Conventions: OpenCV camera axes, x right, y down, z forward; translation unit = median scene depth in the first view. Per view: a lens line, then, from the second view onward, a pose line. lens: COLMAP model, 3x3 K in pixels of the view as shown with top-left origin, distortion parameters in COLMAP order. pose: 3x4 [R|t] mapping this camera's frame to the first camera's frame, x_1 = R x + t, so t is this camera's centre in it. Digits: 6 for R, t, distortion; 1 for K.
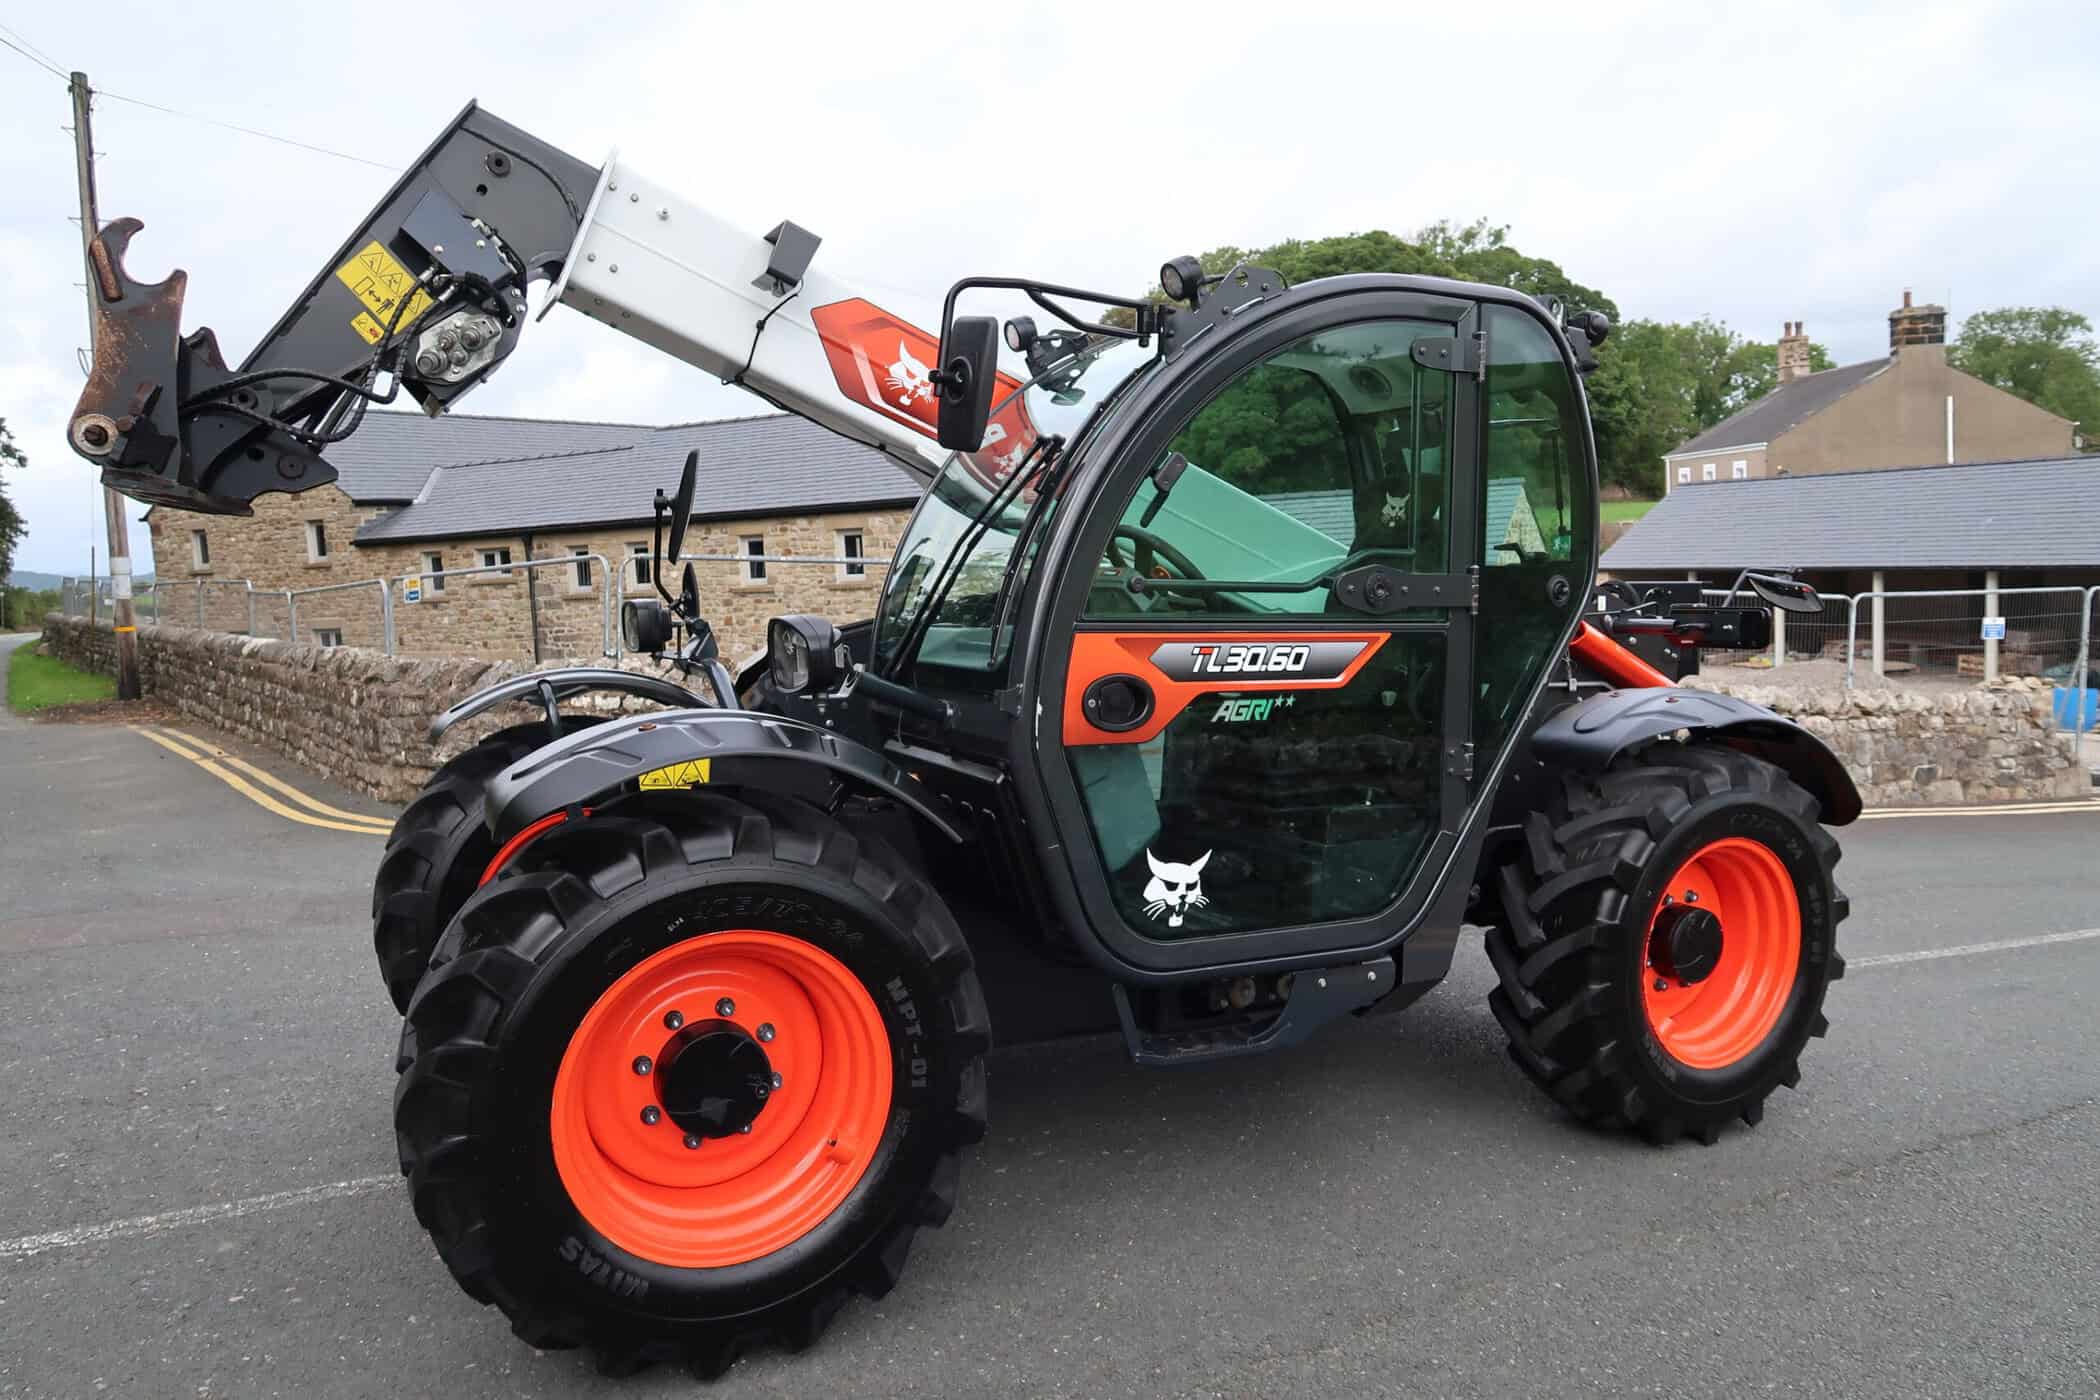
lens RADIAL K [[1455.1, 0, 1039.9], [0, 1455.1, 701.4], [0, 0, 1]] dist [-0.021379, 0.009430]
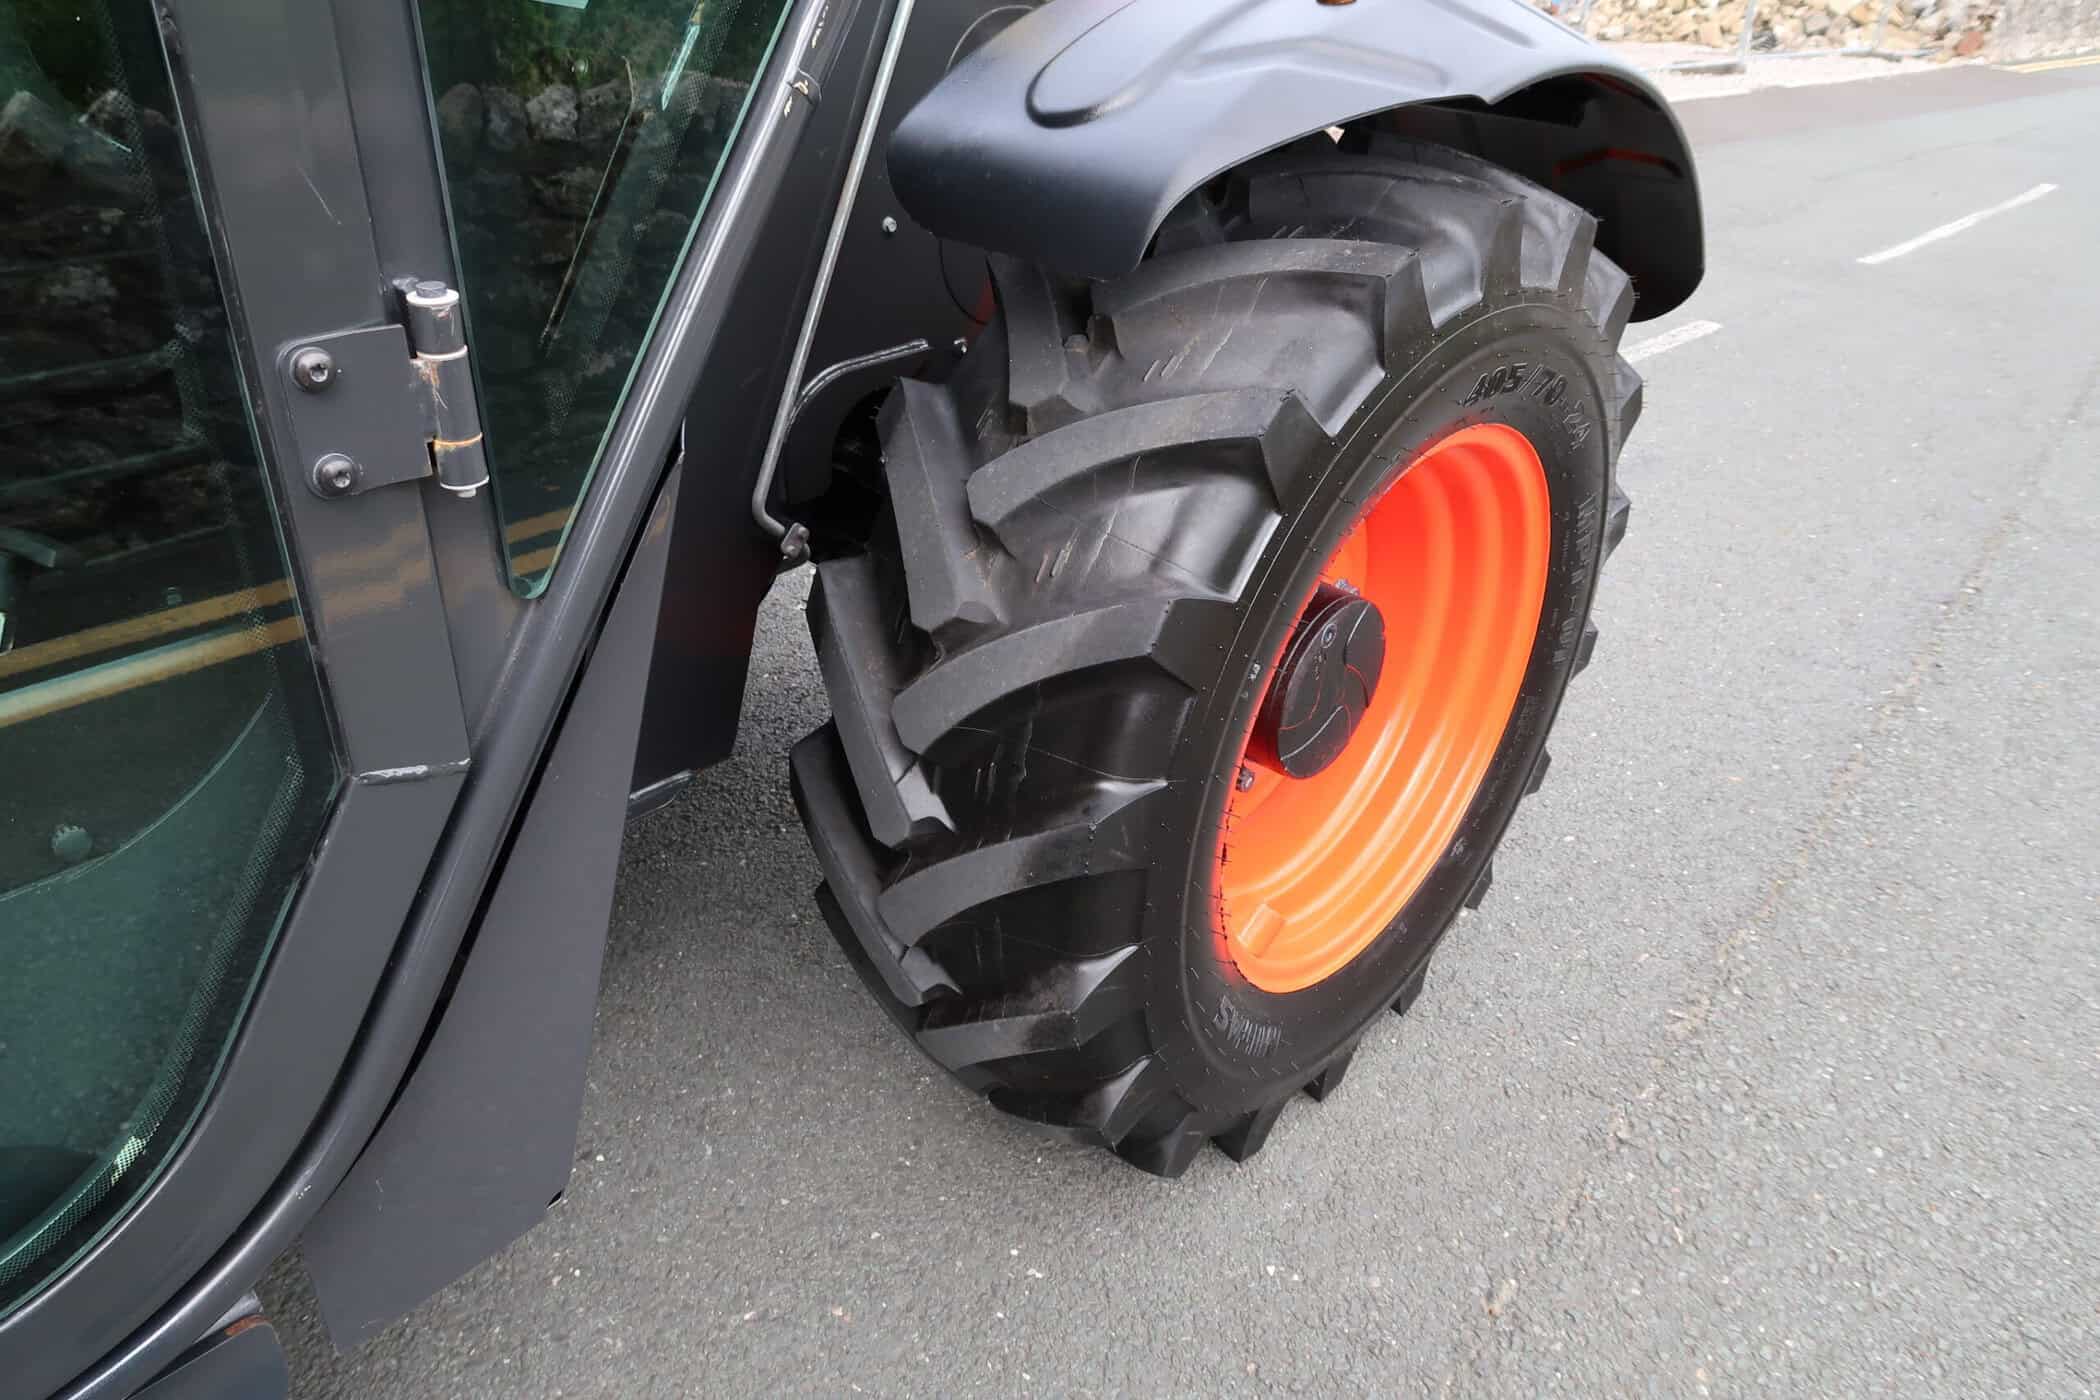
lens RADIAL K [[1455.1, 0, 1039.9], [0, 1455.1, 701.4], [0, 0, 1]] dist [-0.021379, 0.009430]
pose [[0.938442, -0.155875, 0.308267, 0.293613], [0.005755, 0.899332, 0.437229, -0.001197], [-0.345388, -0.408540, 0.844868, 0.789690]]
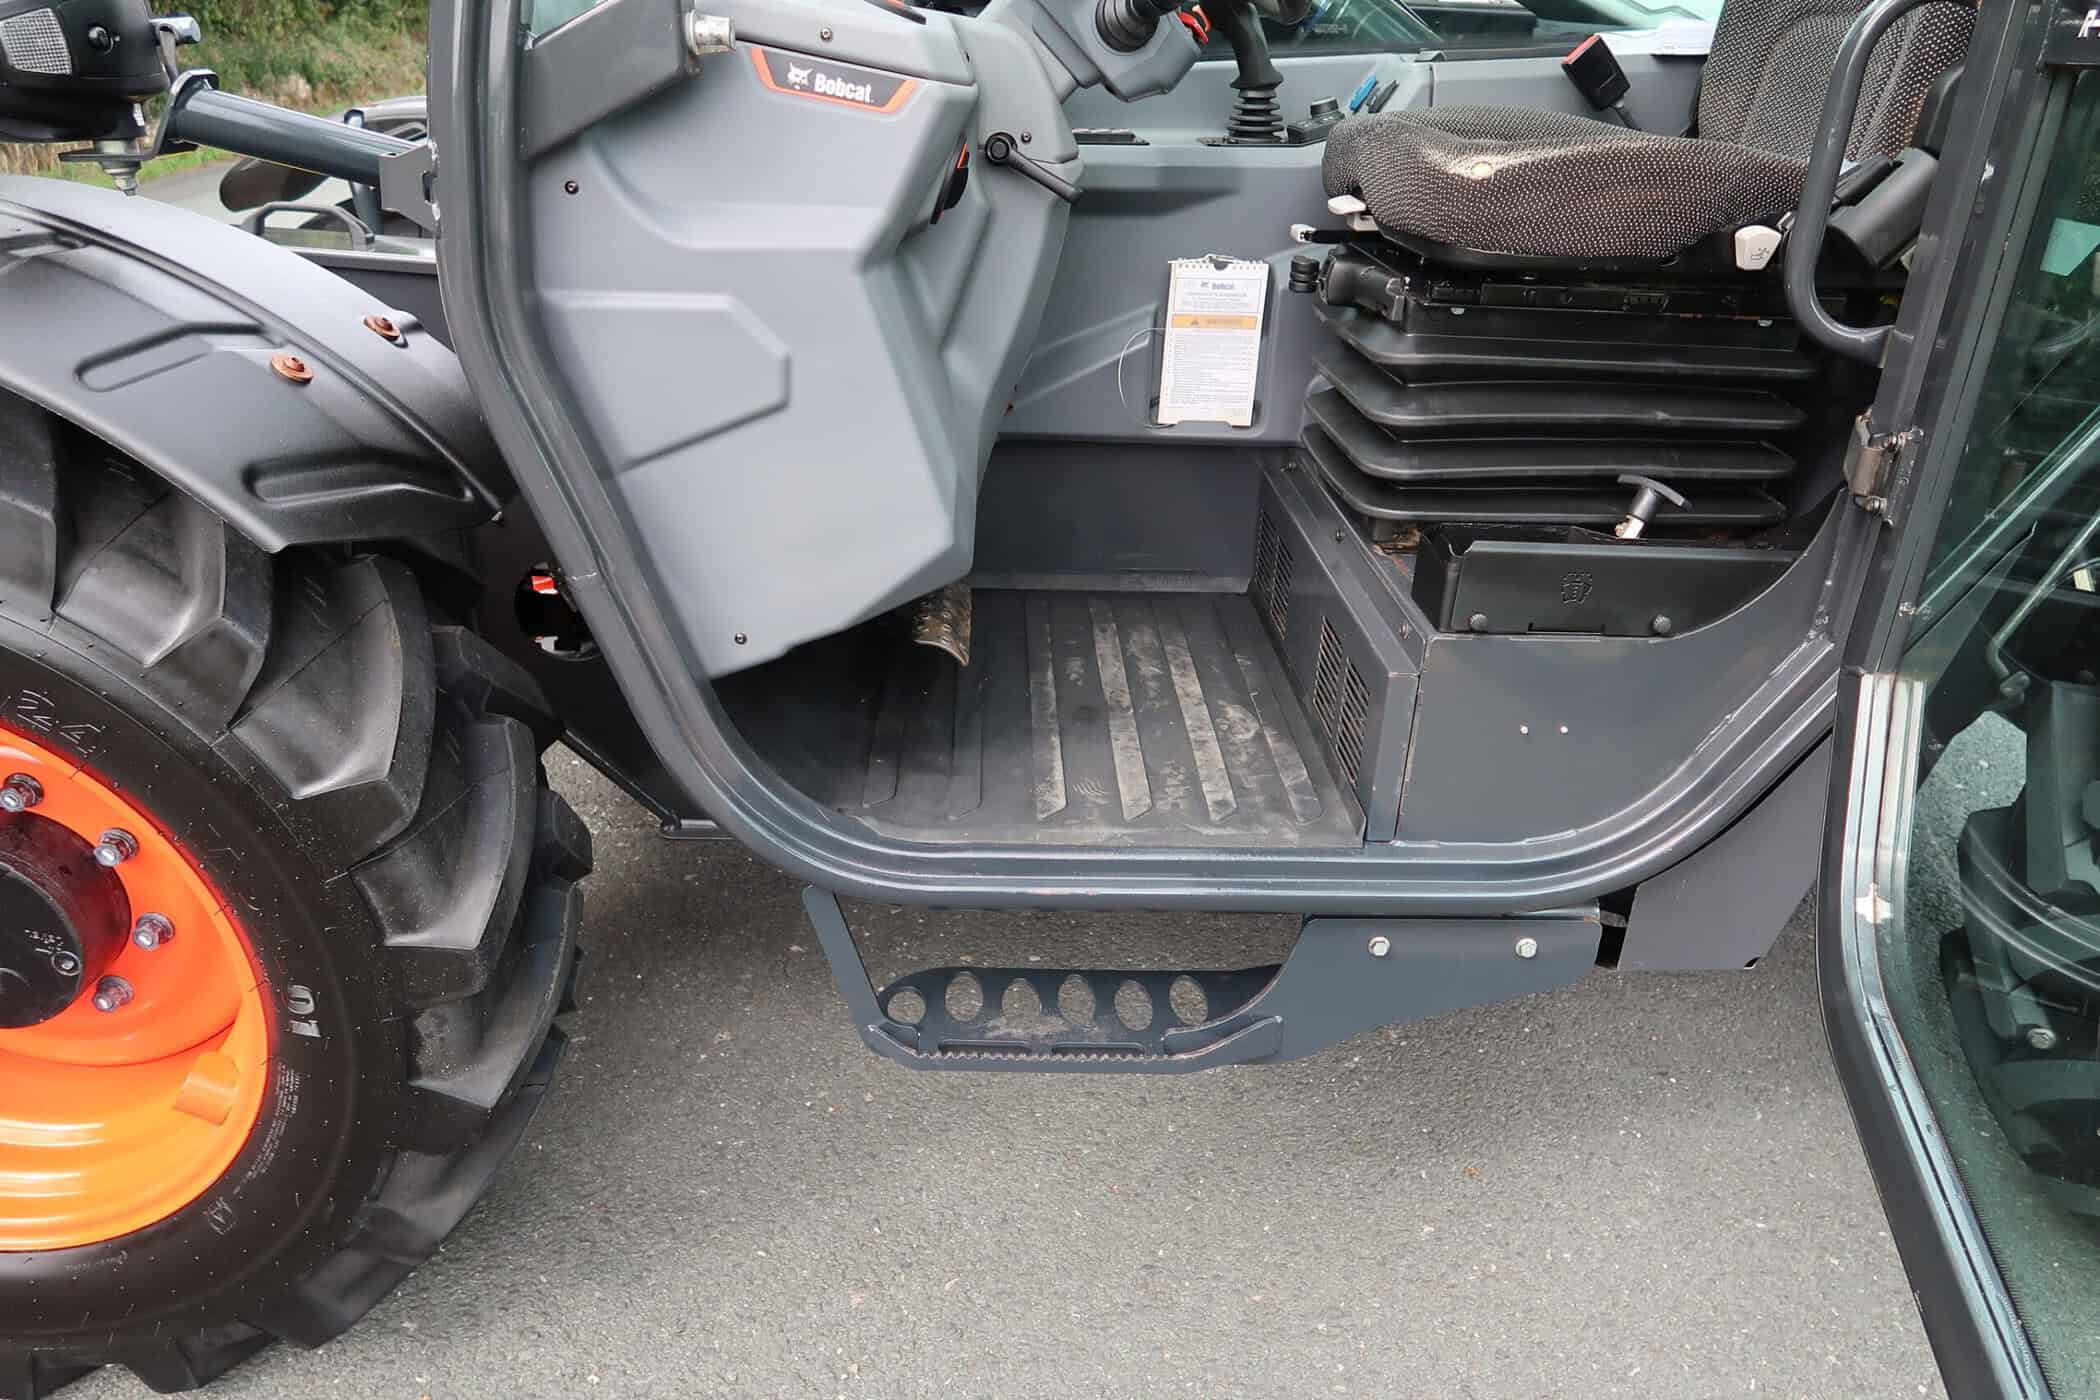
lens RADIAL K [[1455.1, 0, 1039.9], [0, 1455.1, 701.4], [0, 0, 1]] dist [-0.021379, 0.009430]
pose [[0.909791, 0.192985, -0.367473, 0.232372], [-0.056400, 0.934605, 0.351188, -0.012780], [0.411216, -0.298782, 0.861180, 0.587187]]
